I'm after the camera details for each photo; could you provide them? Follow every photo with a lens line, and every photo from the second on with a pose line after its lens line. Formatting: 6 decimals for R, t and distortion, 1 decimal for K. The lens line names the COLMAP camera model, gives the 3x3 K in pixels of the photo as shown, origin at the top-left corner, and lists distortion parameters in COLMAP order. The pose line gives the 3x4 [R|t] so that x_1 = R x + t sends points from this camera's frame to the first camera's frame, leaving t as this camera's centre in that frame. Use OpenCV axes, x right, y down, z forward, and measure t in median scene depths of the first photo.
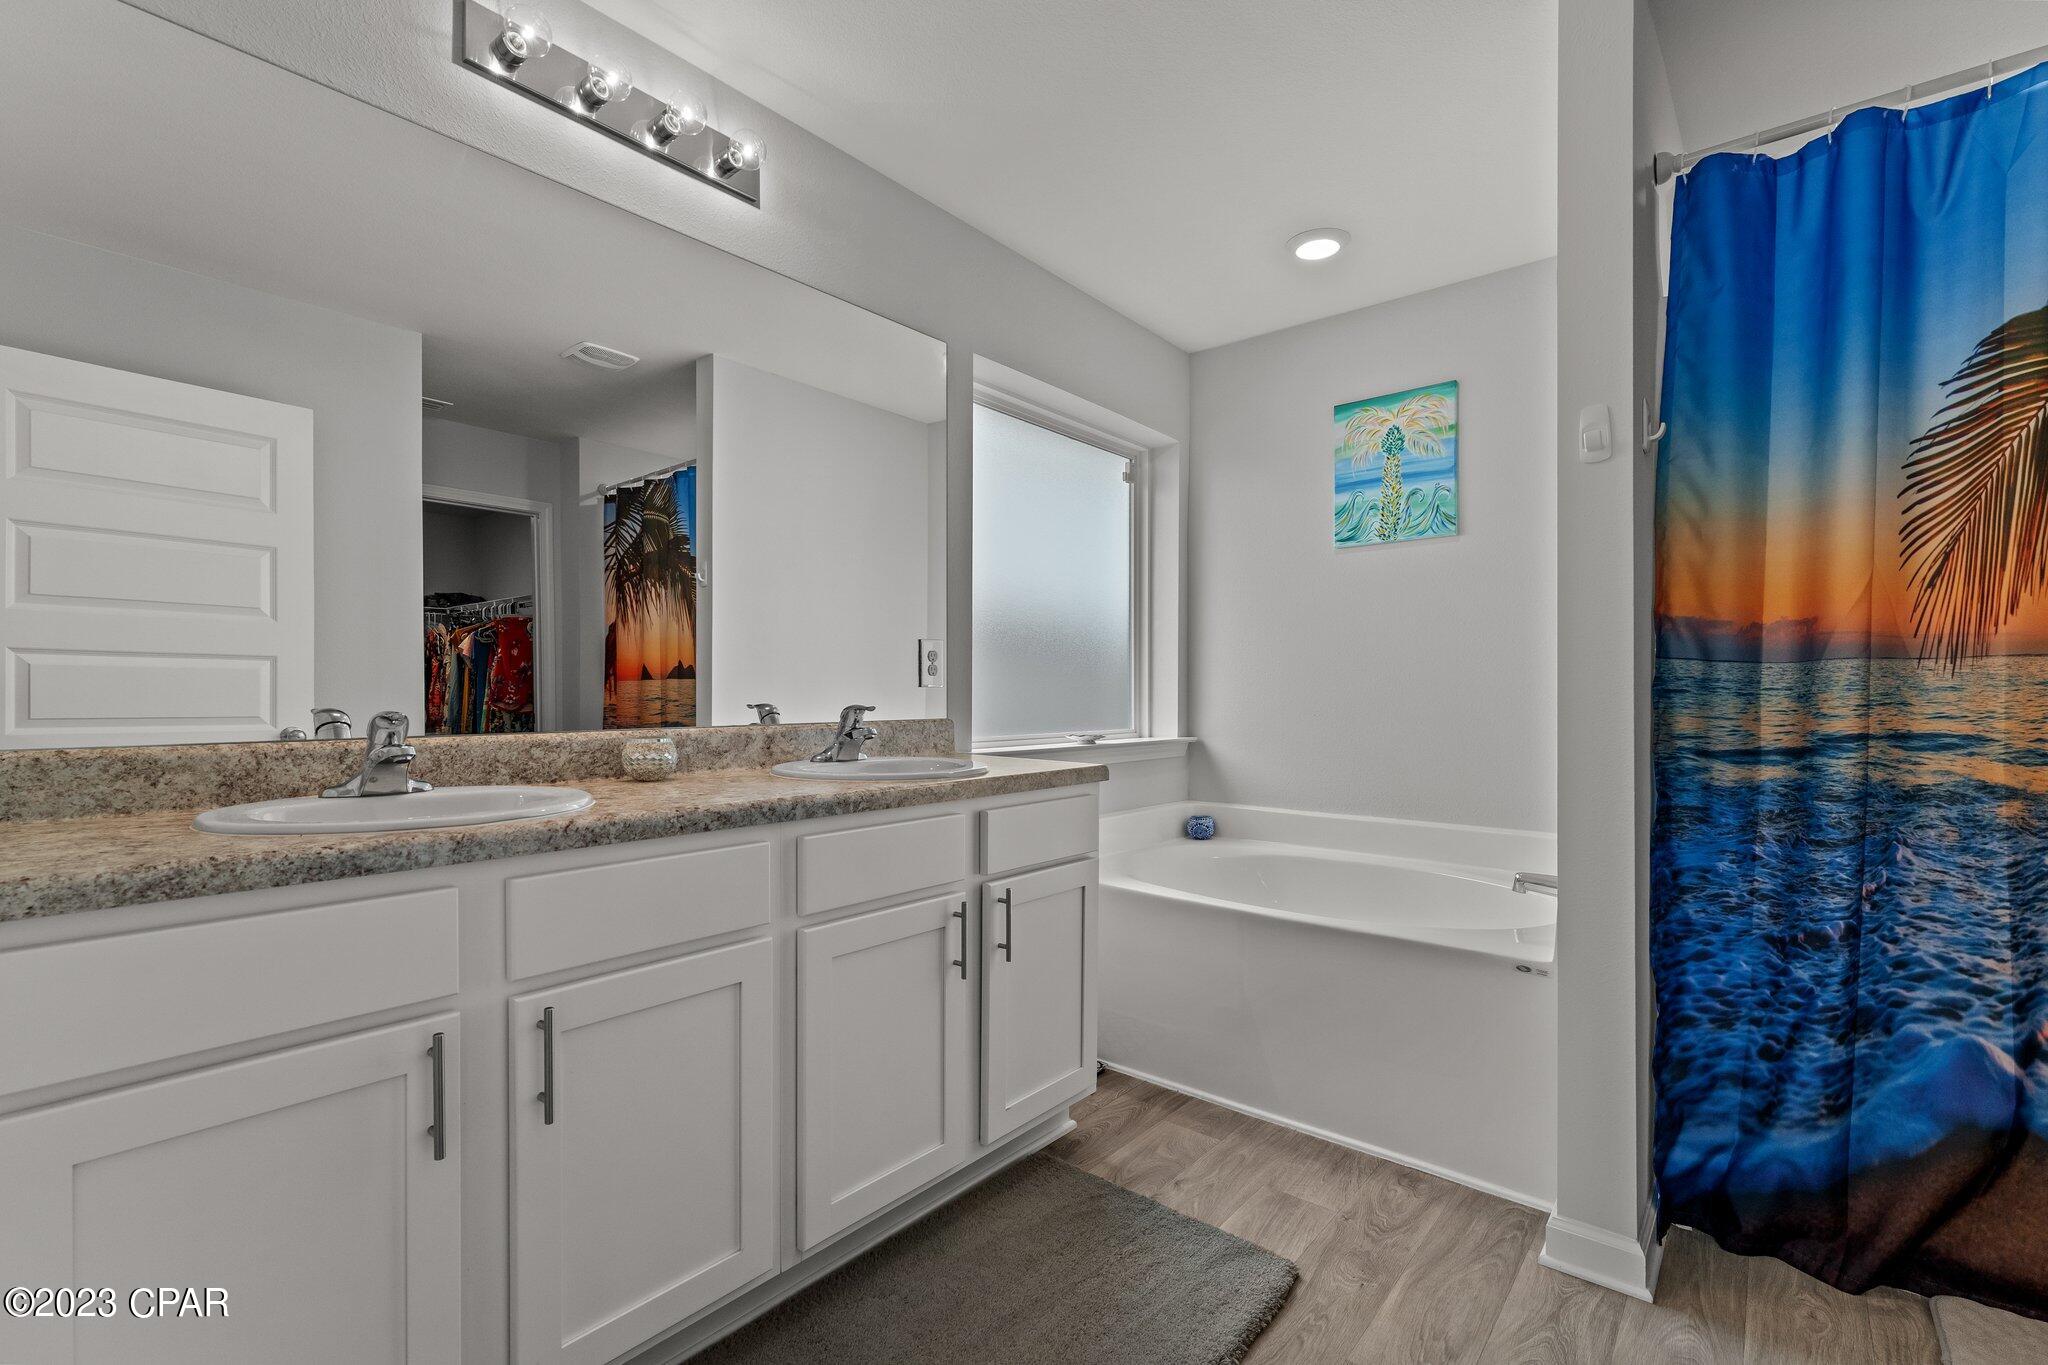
lens RADIAL K [[896.9, 0, 1018.5], [0, 896.9, 694.0], [0, 0, 1]] dist [-0.000061, 0.000362]
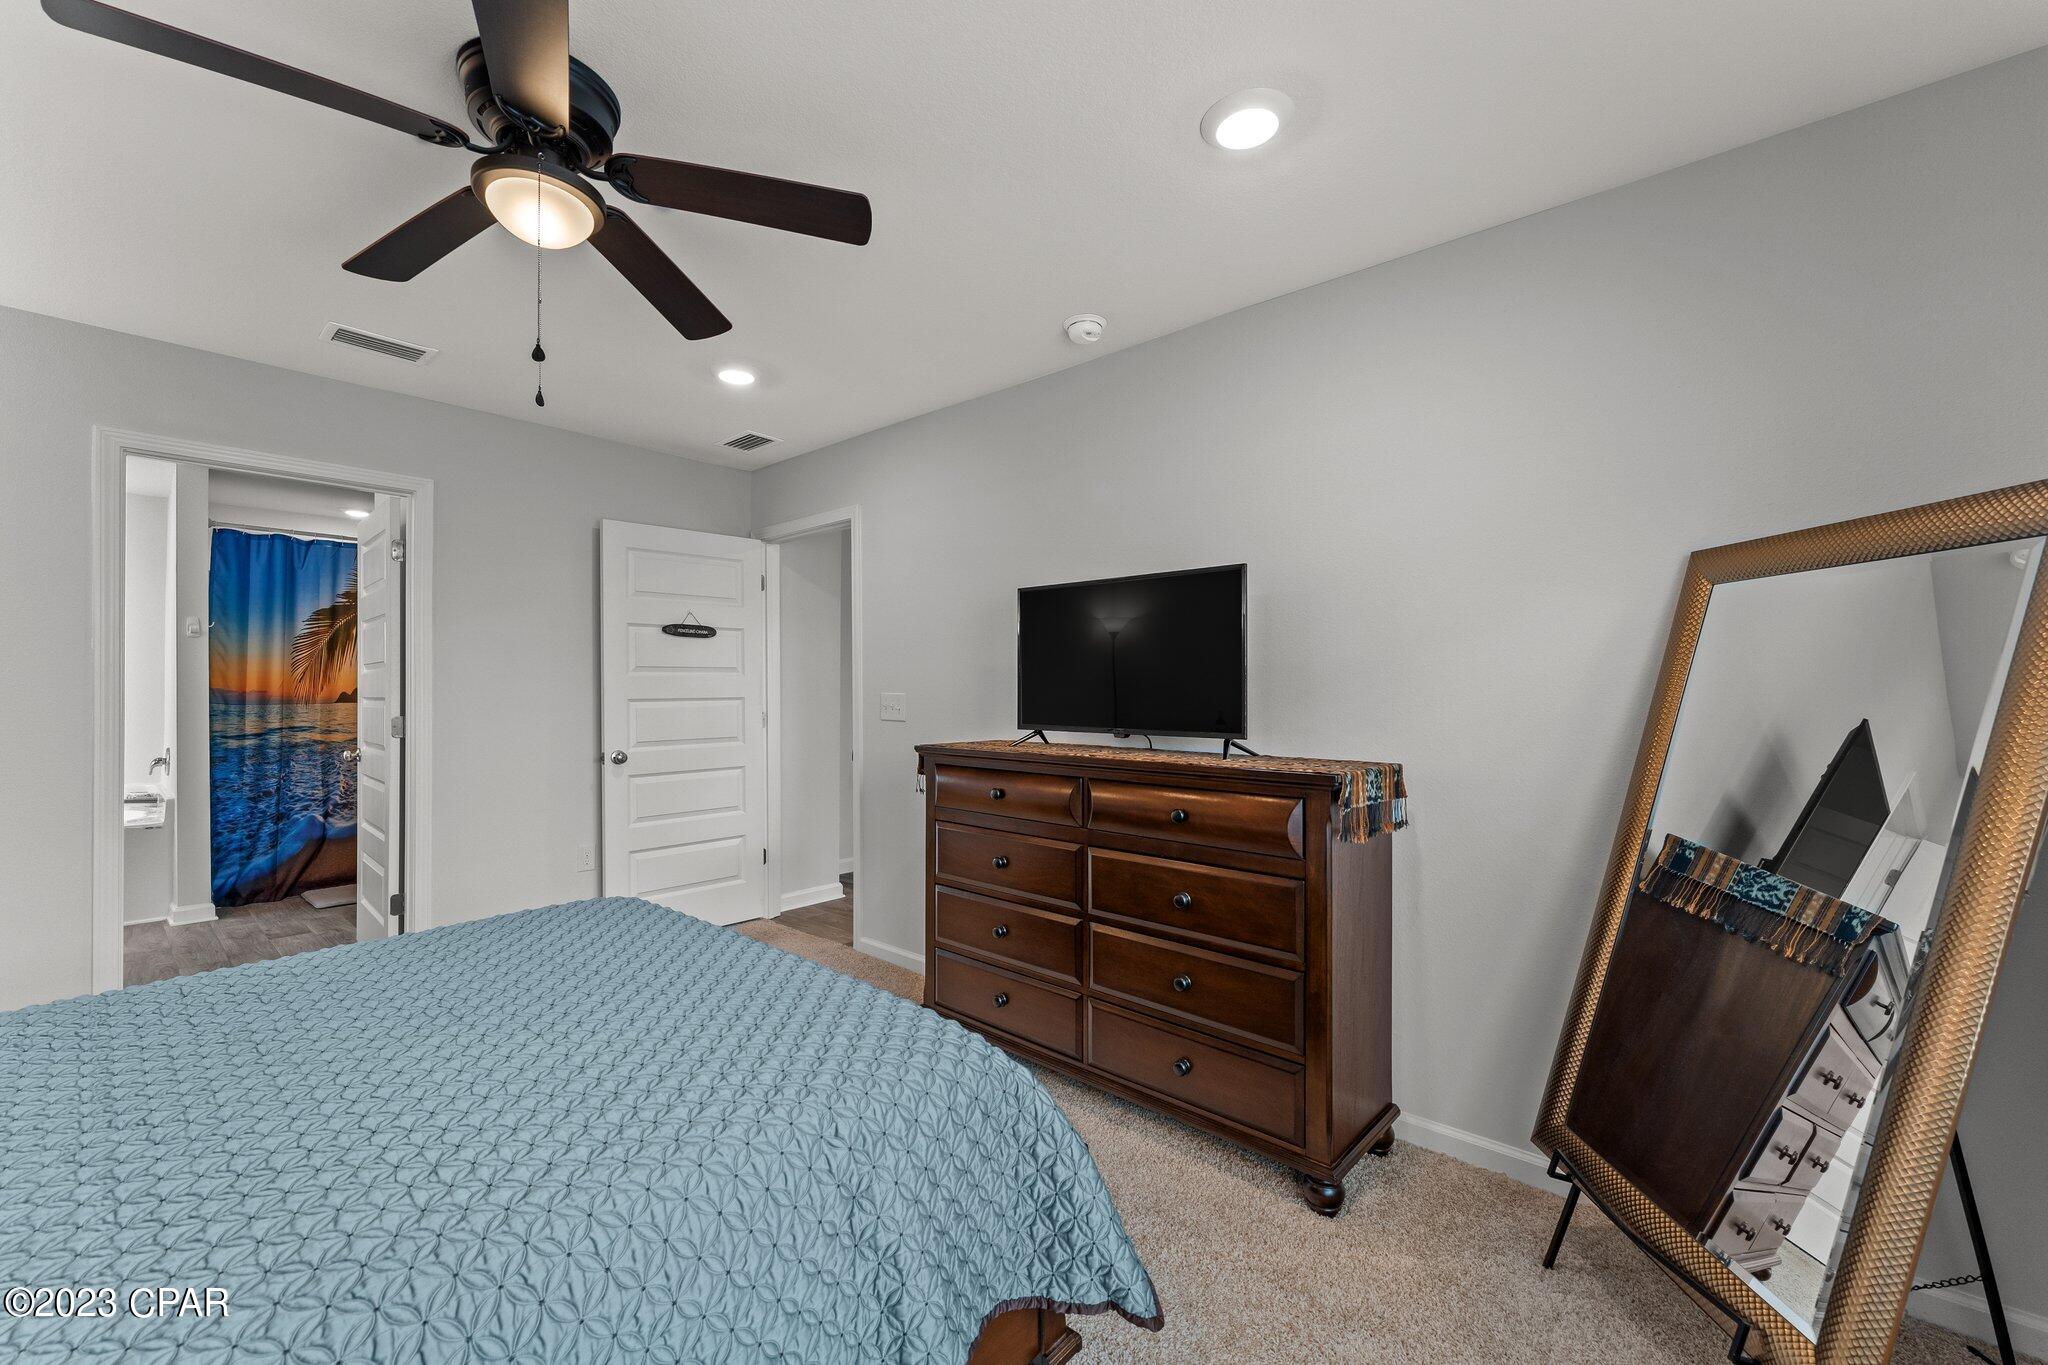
lens RADIAL K [[820.5, 0, 1018.6], [0, 820.5, 688.9], [0, 0, 1]] dist [0.003935, -0.000196]
pose [[0.028211, -0.003727, 0.999595, -1.805925], [0.001173, 0.999992, 0.003695, -0.094780], [-0.999601, 0.001068, 0.028215, -1.613527]]
